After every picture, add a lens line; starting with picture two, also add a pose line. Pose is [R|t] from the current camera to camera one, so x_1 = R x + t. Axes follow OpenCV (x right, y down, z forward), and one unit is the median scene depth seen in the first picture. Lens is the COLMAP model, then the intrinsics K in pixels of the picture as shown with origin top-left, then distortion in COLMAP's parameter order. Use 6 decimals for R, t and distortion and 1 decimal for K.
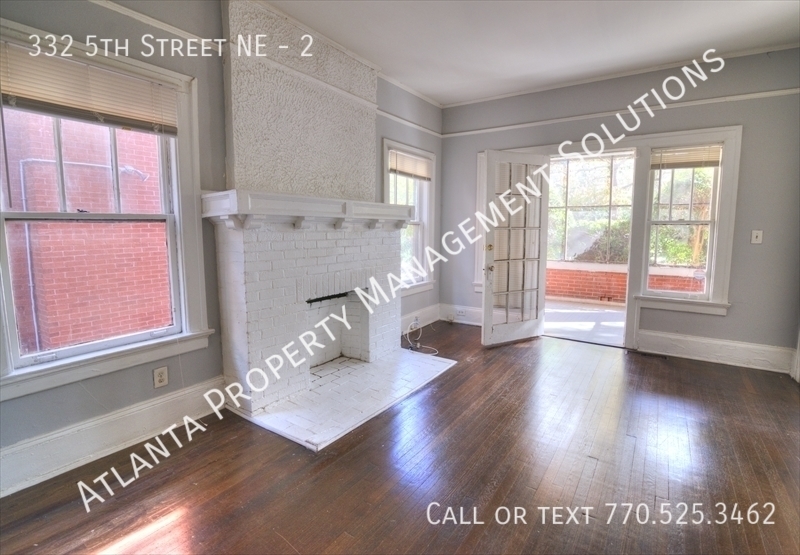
lens RADIAL K [[399.2, 0, 403.9], [0, 399.2, 267.7], [0, 0, 1]] dist [-0.019767, 0.000811]
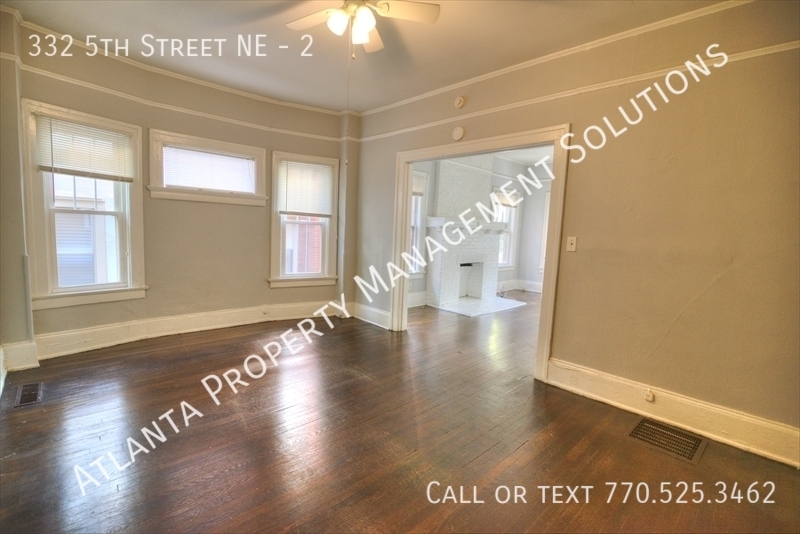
lens RADIAL K [[374.0, 0, 399.5], [0, 374.0, 268.7], [0, 0, 1]] dist [-0.019761, 0.001135]
pose [[0.976399, 0.061814, -0.206941, -0.109877], [-0.061784, 0.998068, 0.006616, 0.094944], [0.206950, 0.006325, 0.978331, -0.956686]]
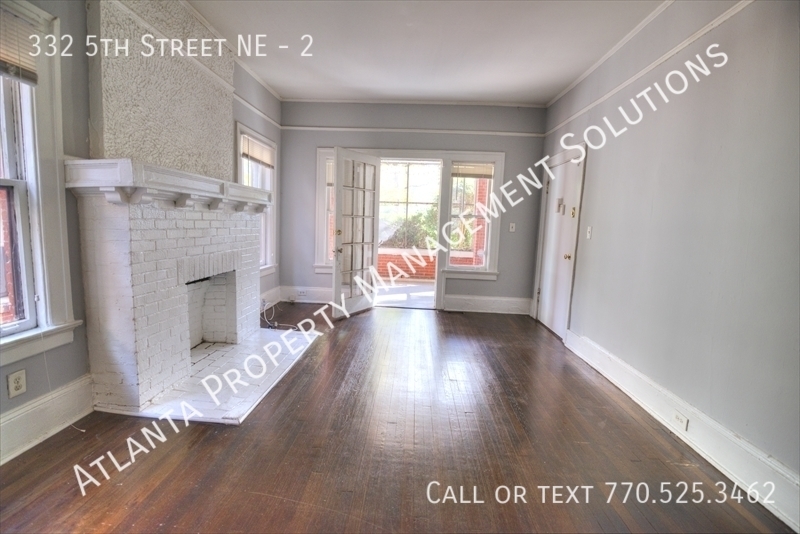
lens RADIAL K [[374.0, 0, 403.8], [0, 374.0, 264.0], [0, 0, 1]] dist [-0.019761, 0.001135]
pose [[0.856013, -0.028489, 0.516168, -0.206771], [0.018948, 0.999538, 0.023745, 0.020624], [-0.516606, -0.010546, 0.856158, -0.023654]]
